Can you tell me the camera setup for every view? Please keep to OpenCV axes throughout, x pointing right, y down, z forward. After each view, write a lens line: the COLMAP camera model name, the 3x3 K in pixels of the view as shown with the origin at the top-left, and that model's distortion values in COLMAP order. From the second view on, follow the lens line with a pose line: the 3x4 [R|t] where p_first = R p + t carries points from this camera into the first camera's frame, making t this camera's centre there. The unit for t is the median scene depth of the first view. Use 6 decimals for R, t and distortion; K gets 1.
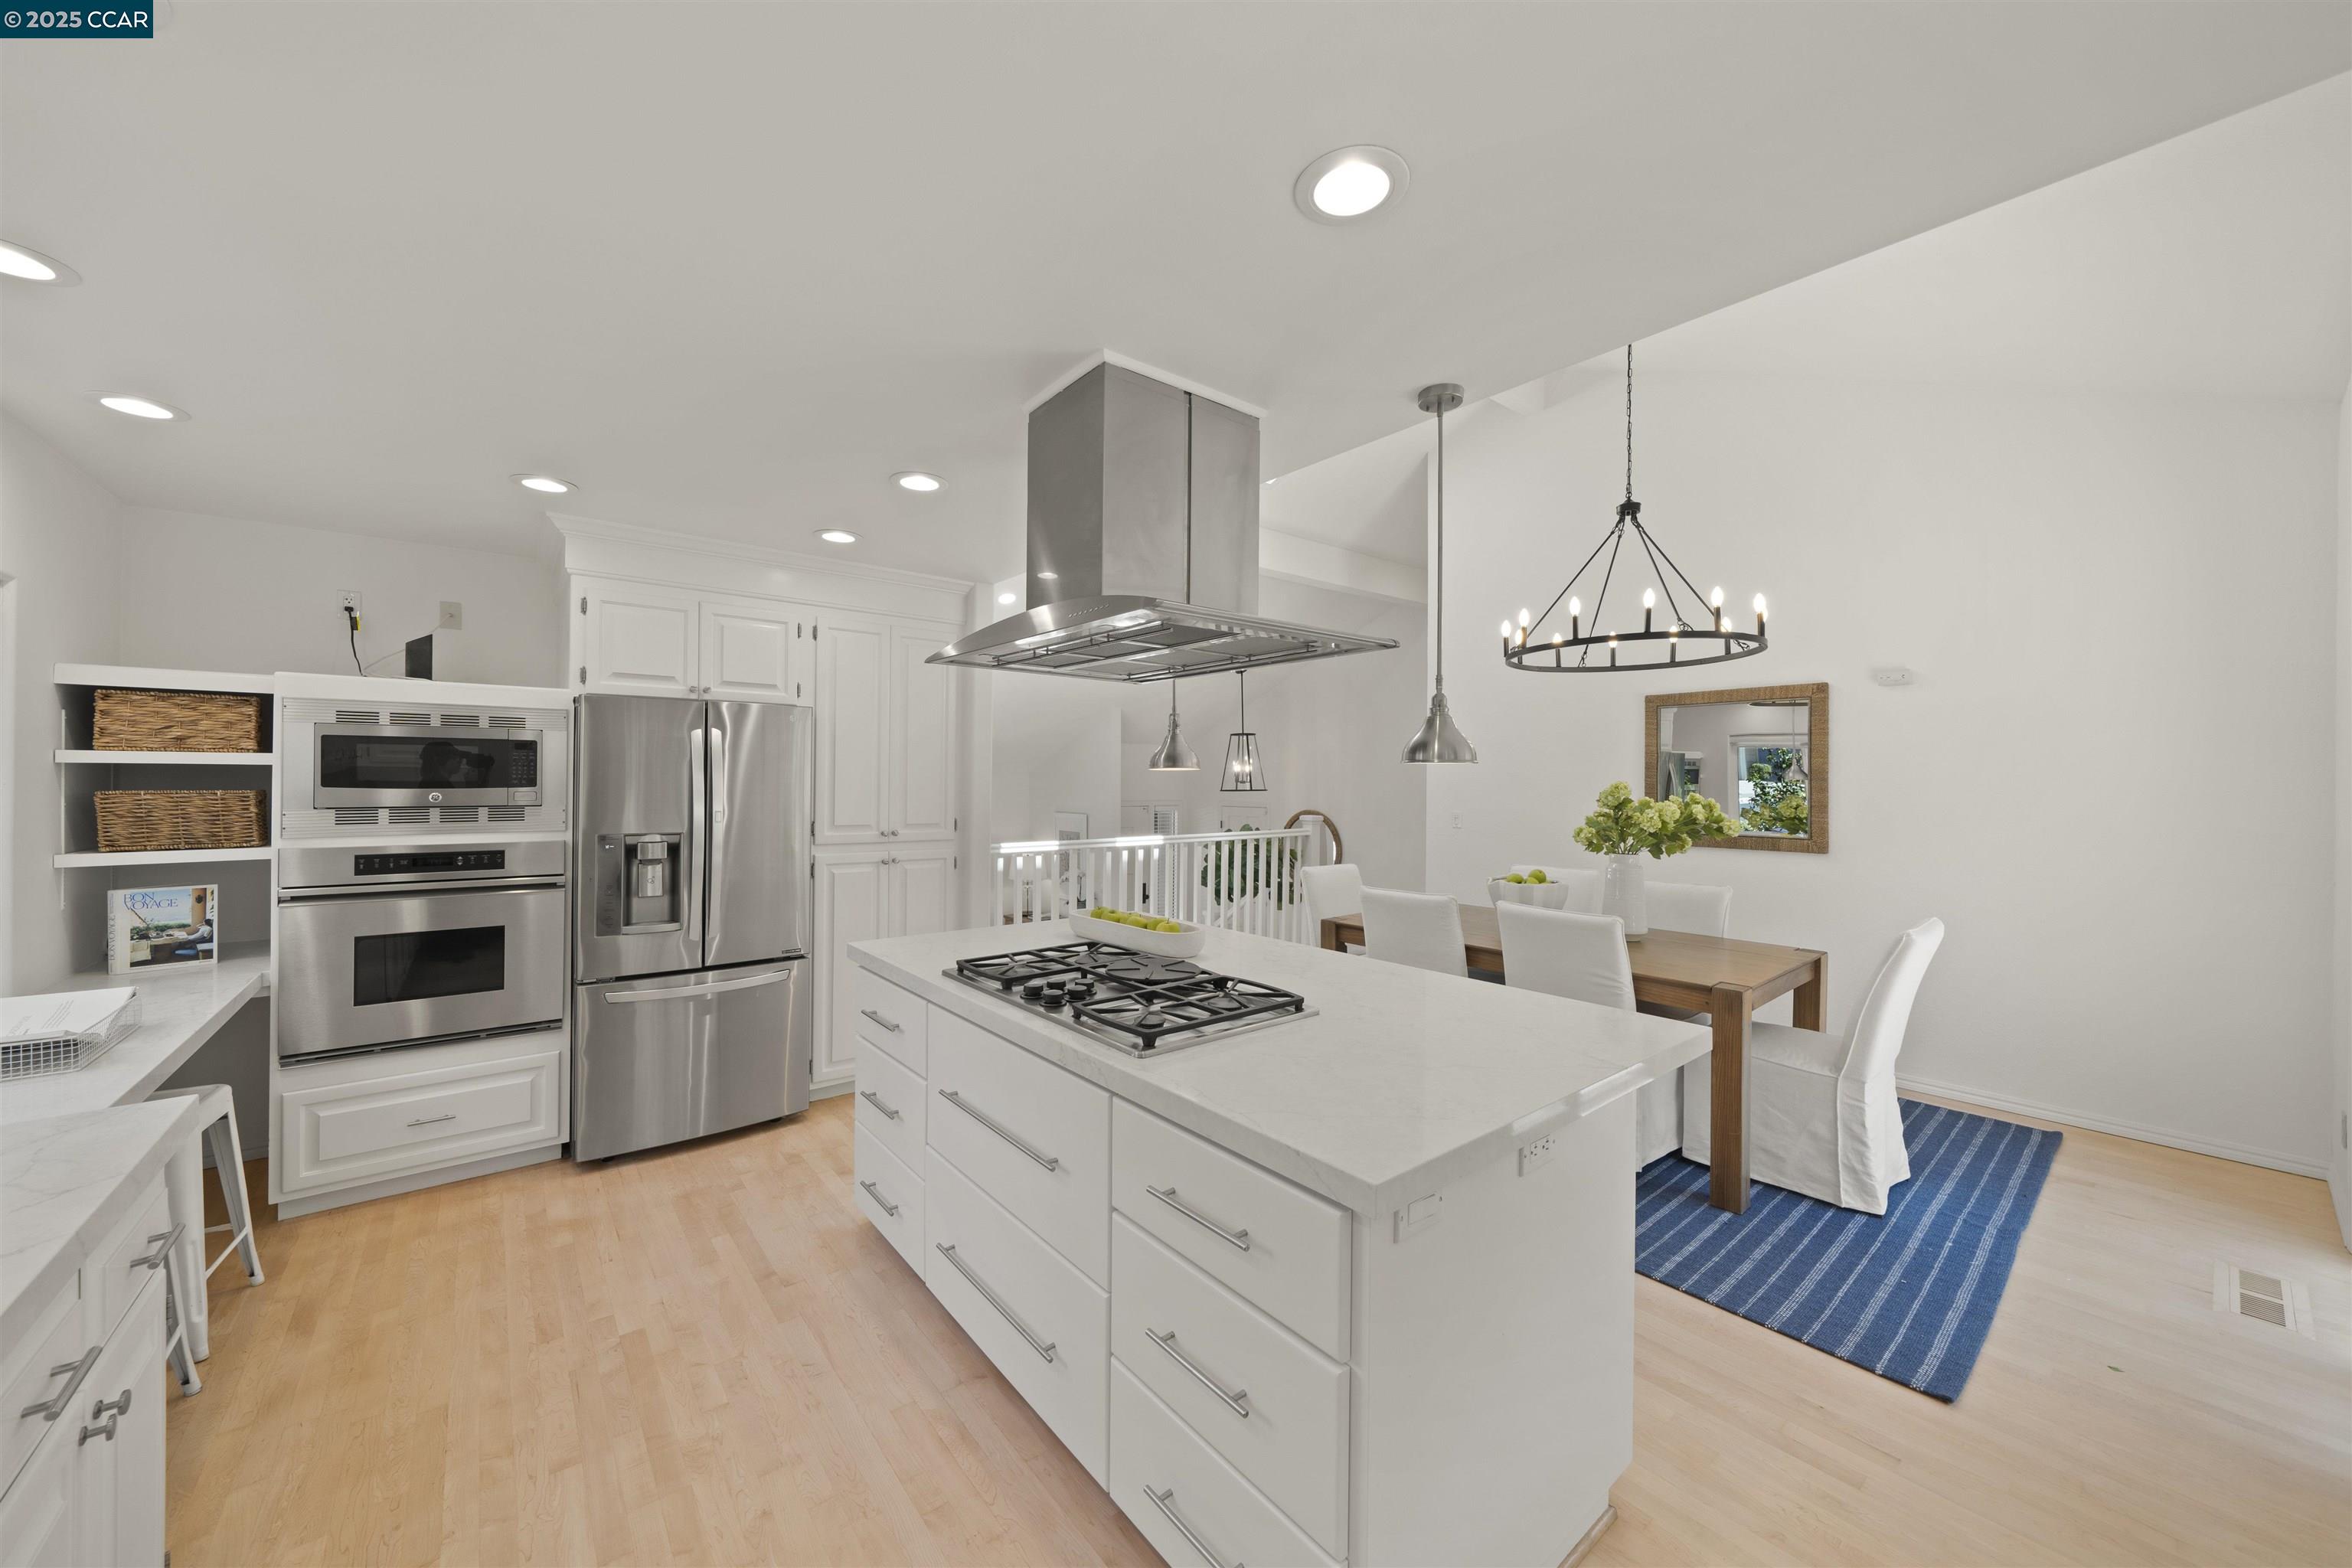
lens RADIAL K [[838.1, 0, 1159.1], [0, 838.1, 778.9], [0, 0, 1]] dist [-0.006573, -0.000328]
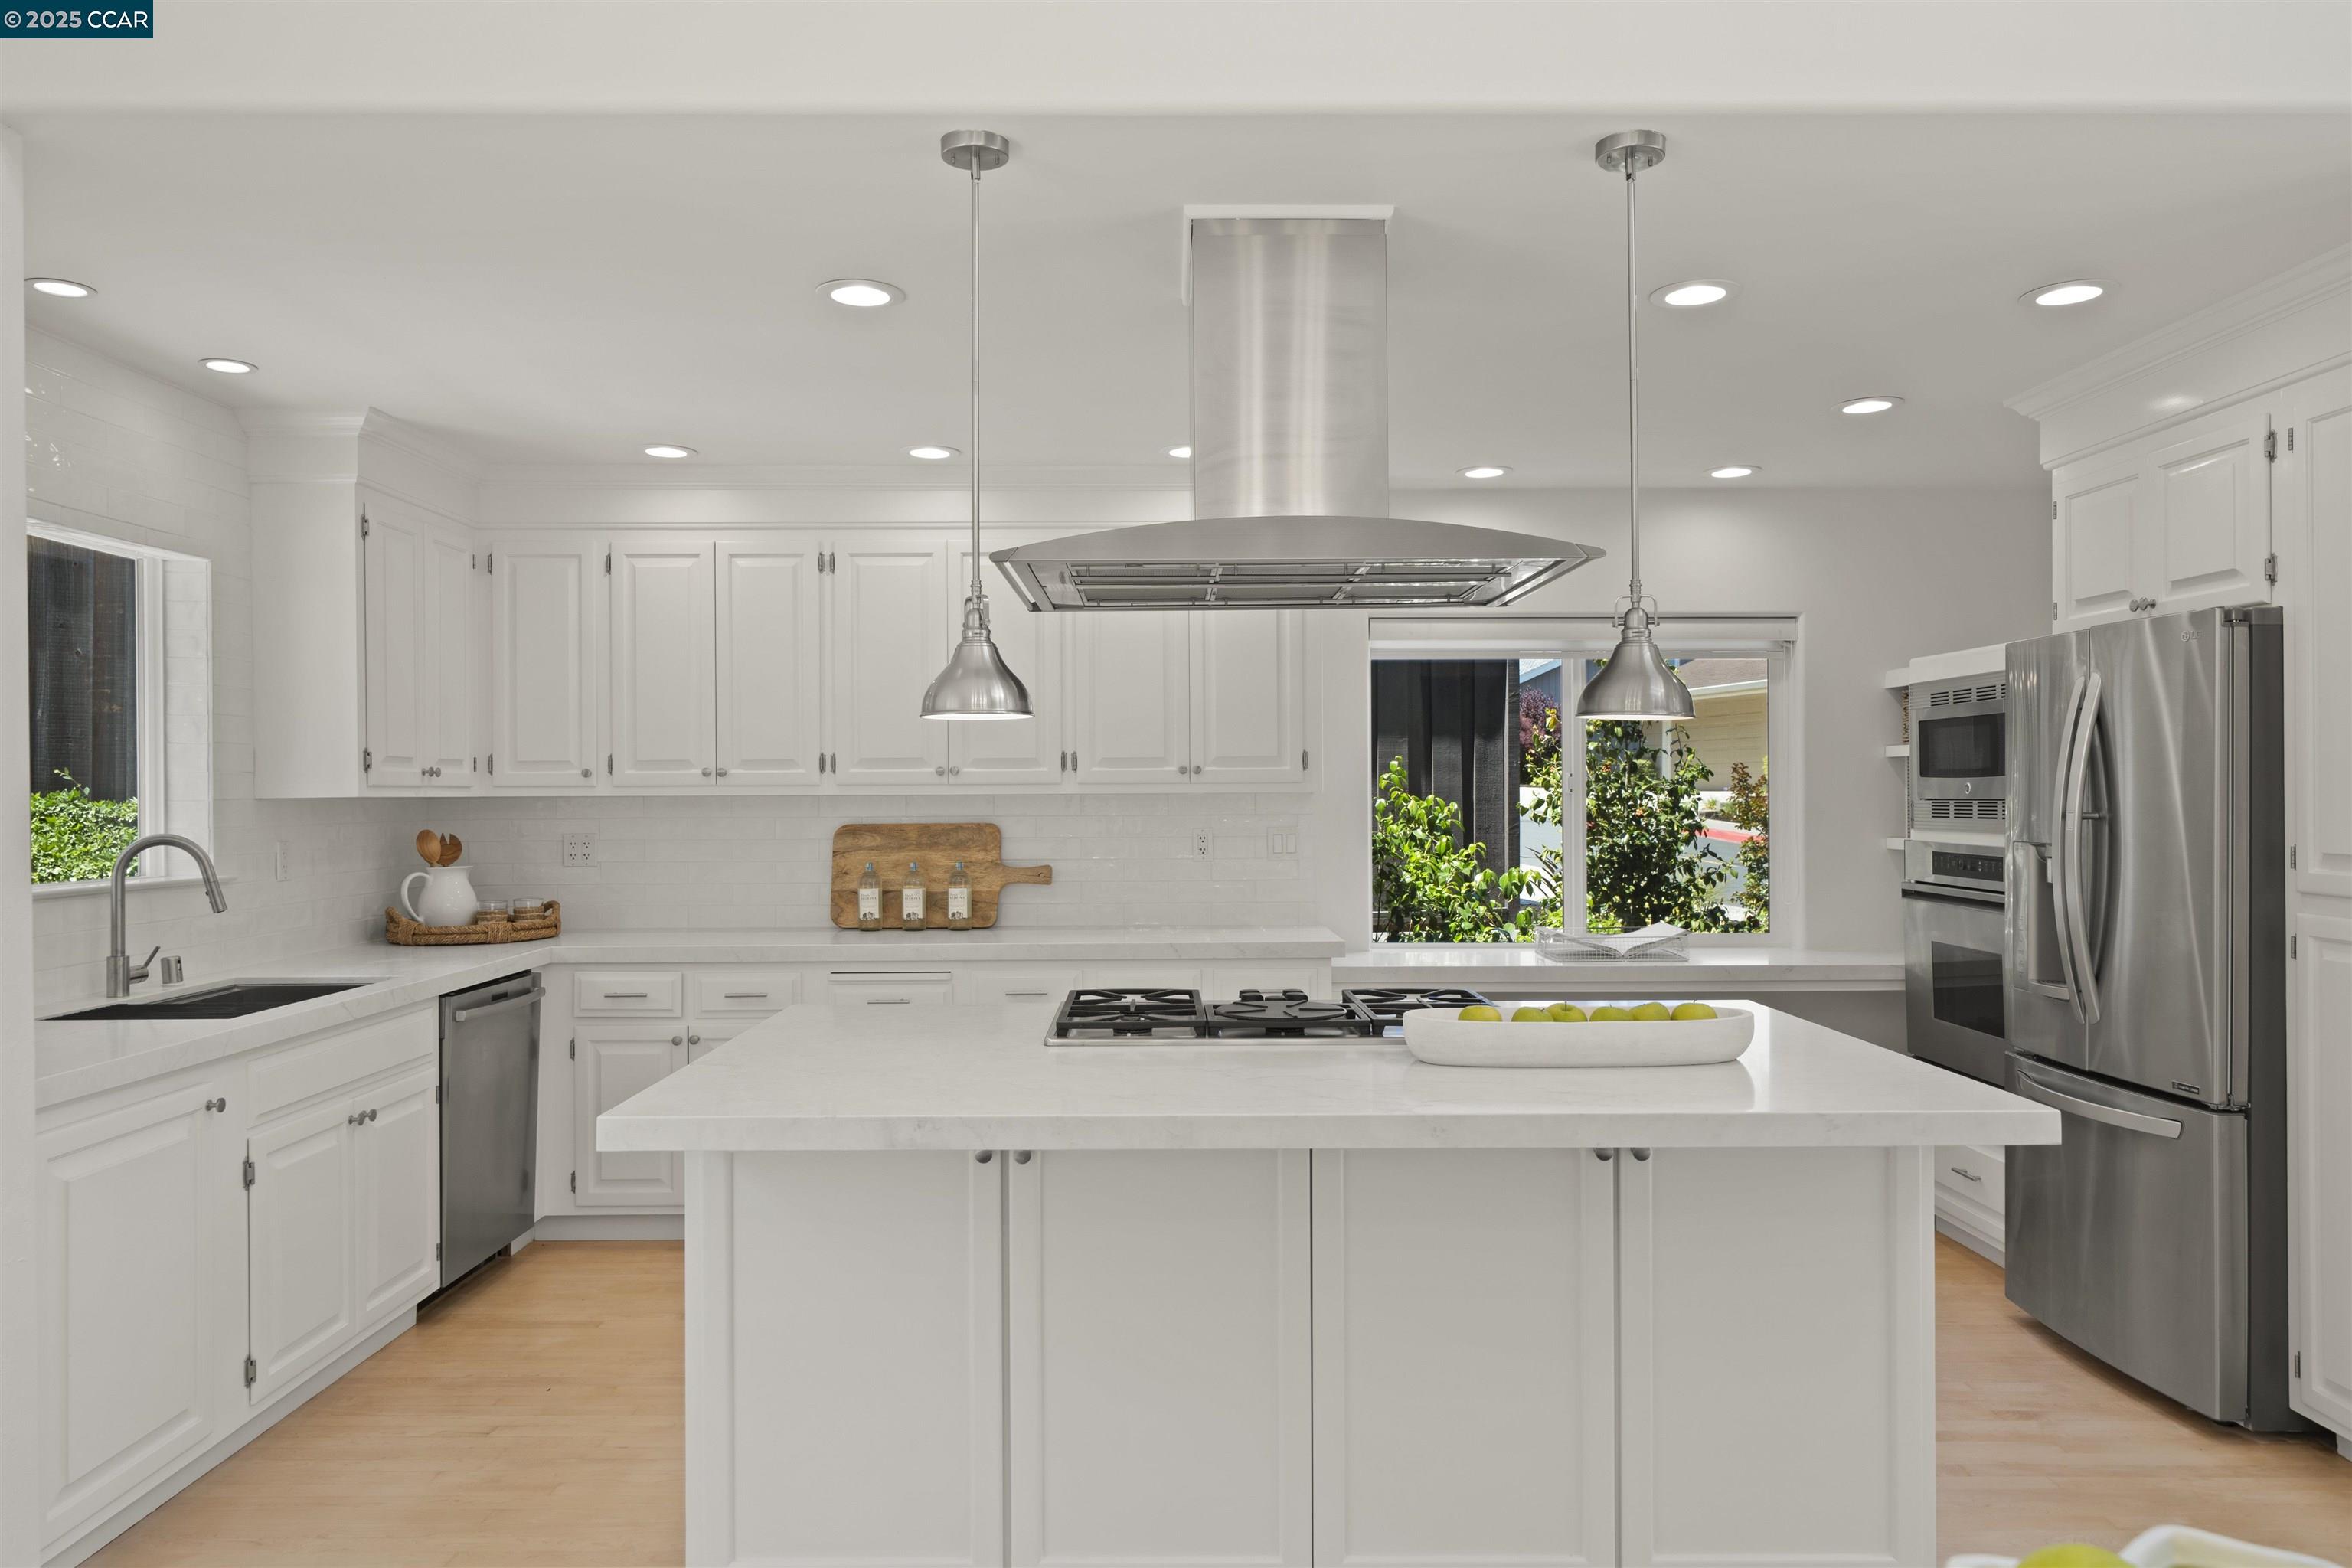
lens RADIAL K [[1593.5, 0, 1144.2], [0, 1593.5, 788.4], [0, 0, 1]] dist [-0.001338, 0.001119]
pose [[-0.641934, -0.004151, -0.766749, 0.966900], [0.004603, 0.999946, -0.009268, 0.036685], [0.766746, -0.009479, -0.641880, 1.541462]]
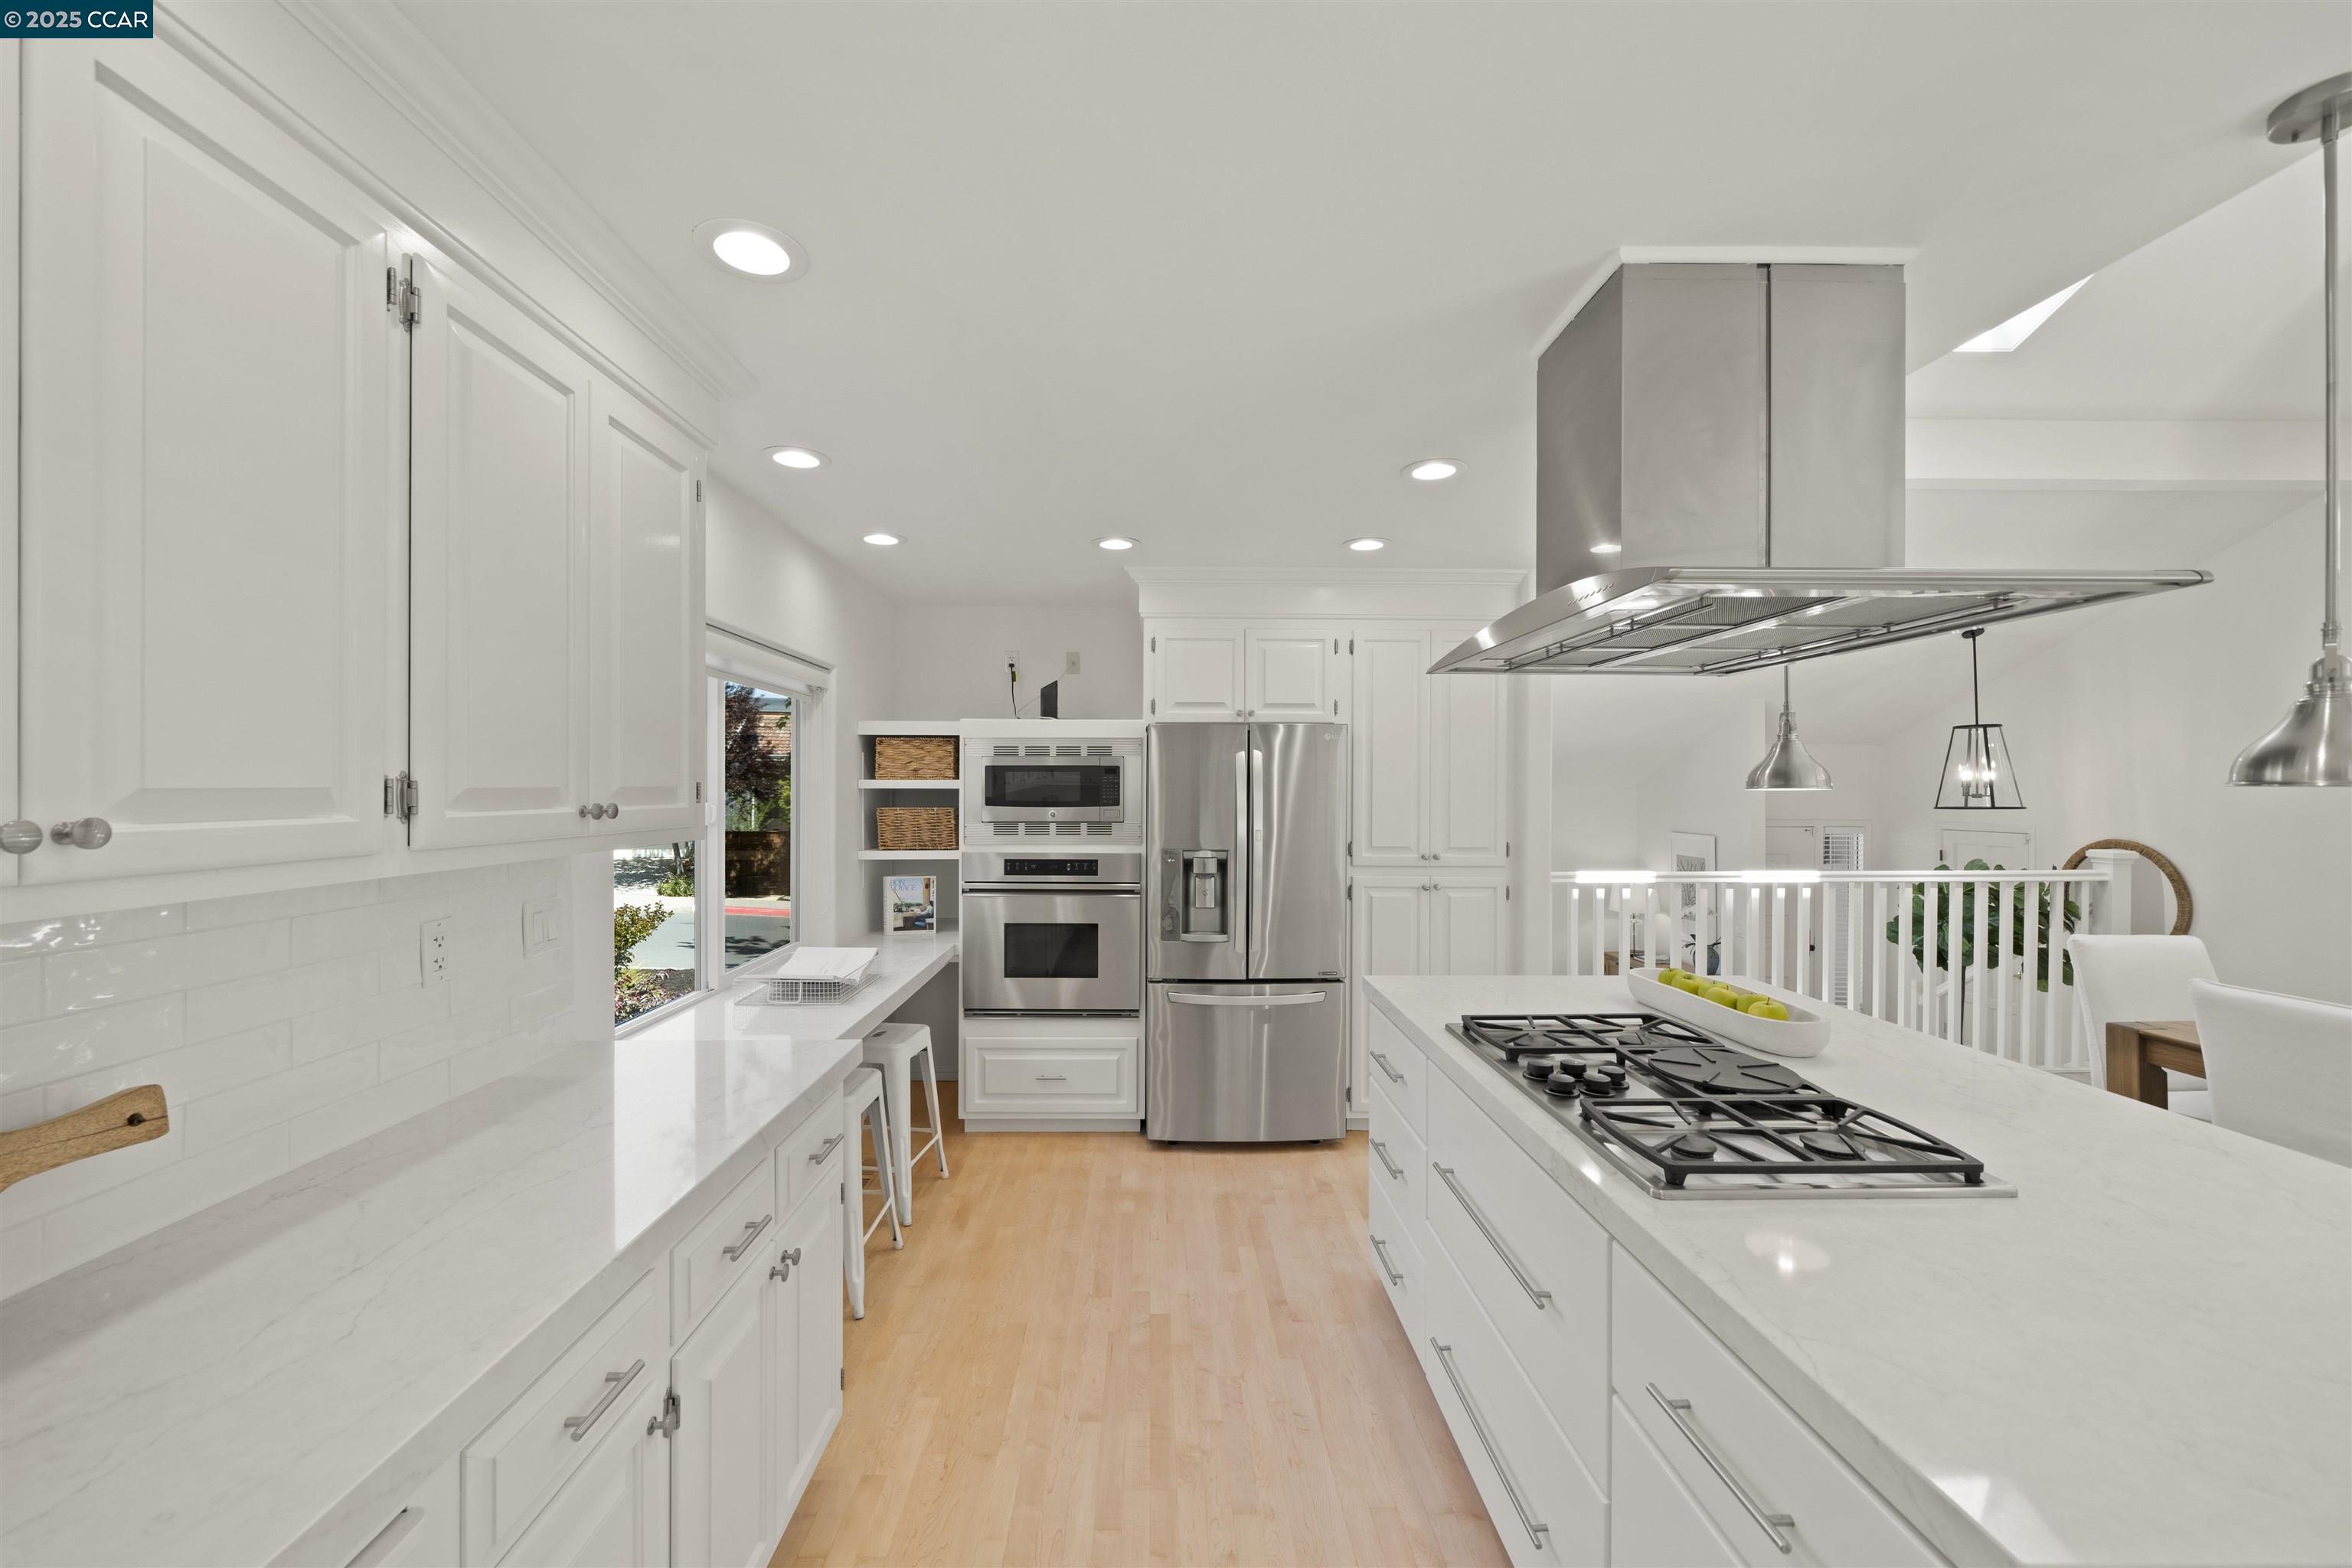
lens RADIAL K [[885.6, 0, 1186.7], [0, 885.6, 783.8], [0, 0, 1]] dist [-0.003925, -0.000053]
pose [[0.792642, -0.004702, -0.609669, 0.089346], [0.003173, 0.999989, -0.003587, -0.019234], [0.609678, 0.000908, 0.792648, 0.099091]]
